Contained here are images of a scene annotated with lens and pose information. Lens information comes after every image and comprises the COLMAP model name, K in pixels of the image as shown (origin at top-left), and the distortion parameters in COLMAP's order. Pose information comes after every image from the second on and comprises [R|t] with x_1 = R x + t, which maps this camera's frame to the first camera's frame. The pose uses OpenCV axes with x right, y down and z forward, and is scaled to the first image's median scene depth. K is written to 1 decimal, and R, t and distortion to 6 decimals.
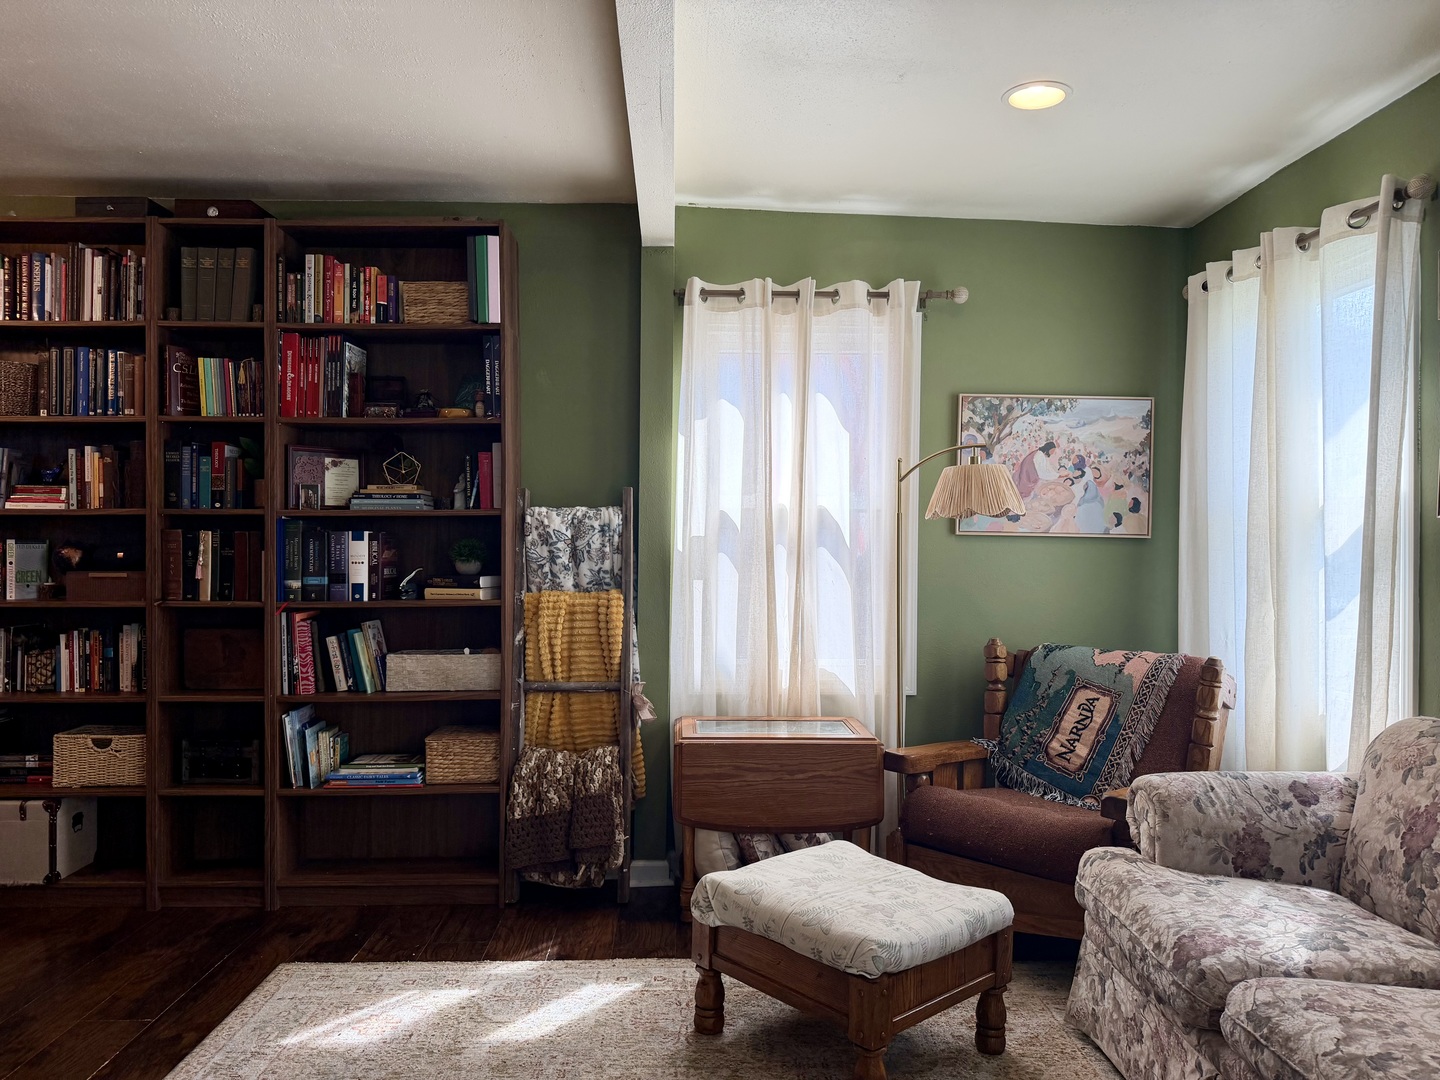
lens RADIAL K [[1020.3, 0, 726.2], [0, 1020.3, 543.3], [0, 0, 1]] dist [0.066146, -0.080634]
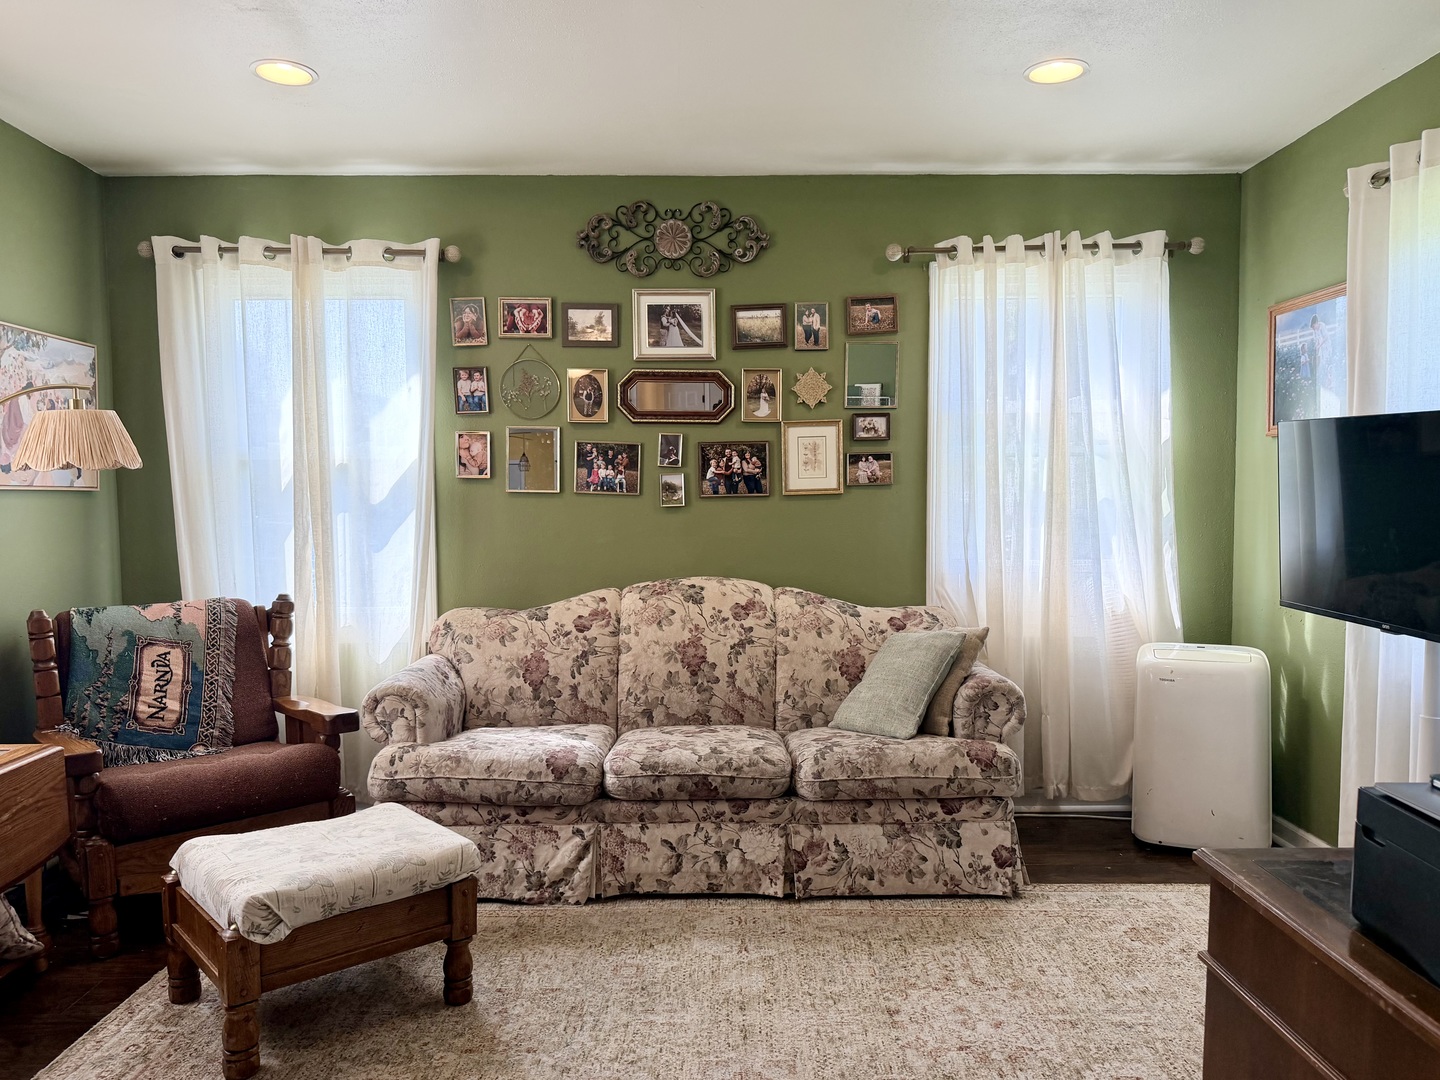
lens RADIAL K [[1020.3, 0, 731.7], [0, 1020.3, 549.3], [0, 0, 1]] dist [0.066146, -0.080634]
pose [[0.019639, -0.064563, 0.997720, -0.616019], [0.005689, 0.997904, 0.064463, -0.010655], [-0.999791, 0.004410, 0.019965, 0.424935]]
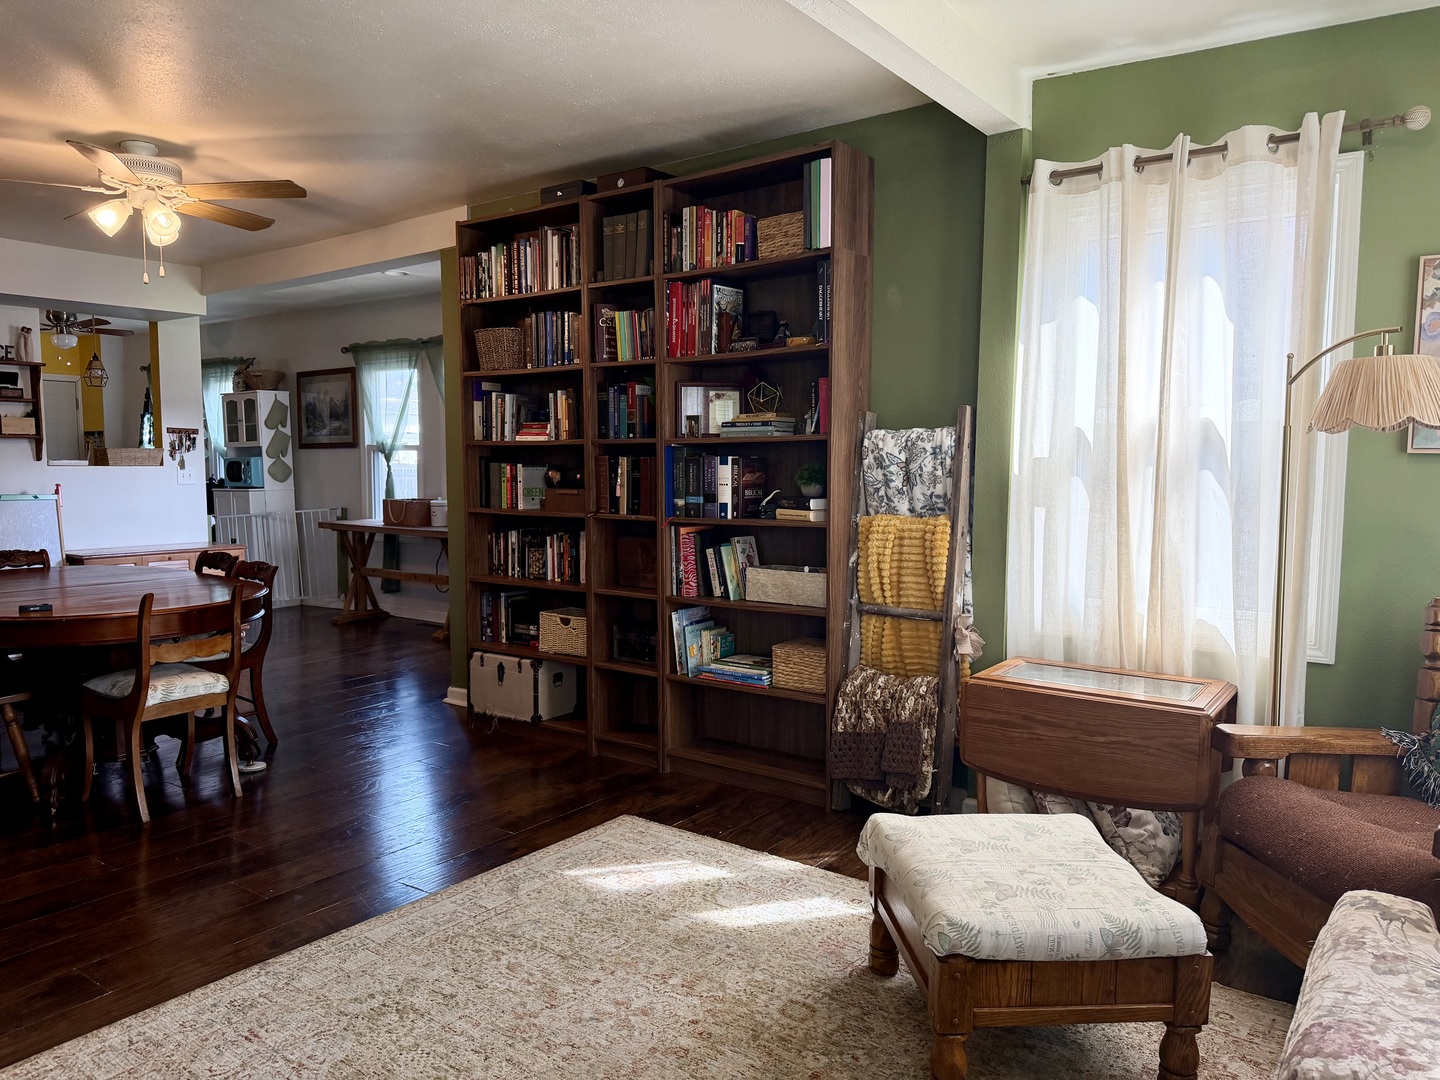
lens RADIAL K [[1020.3, 0, 712.1], [0, 1020.3, 544.6], [0, 0, 1]] dist [0.066146, -0.080634]
pose [[0.784214, 0.047510, -0.618669, 0.325207], [0.004609, 0.996591, 0.082374, -0.007347], [0.620473, -0.067450, 0.781322, 0.122458]]
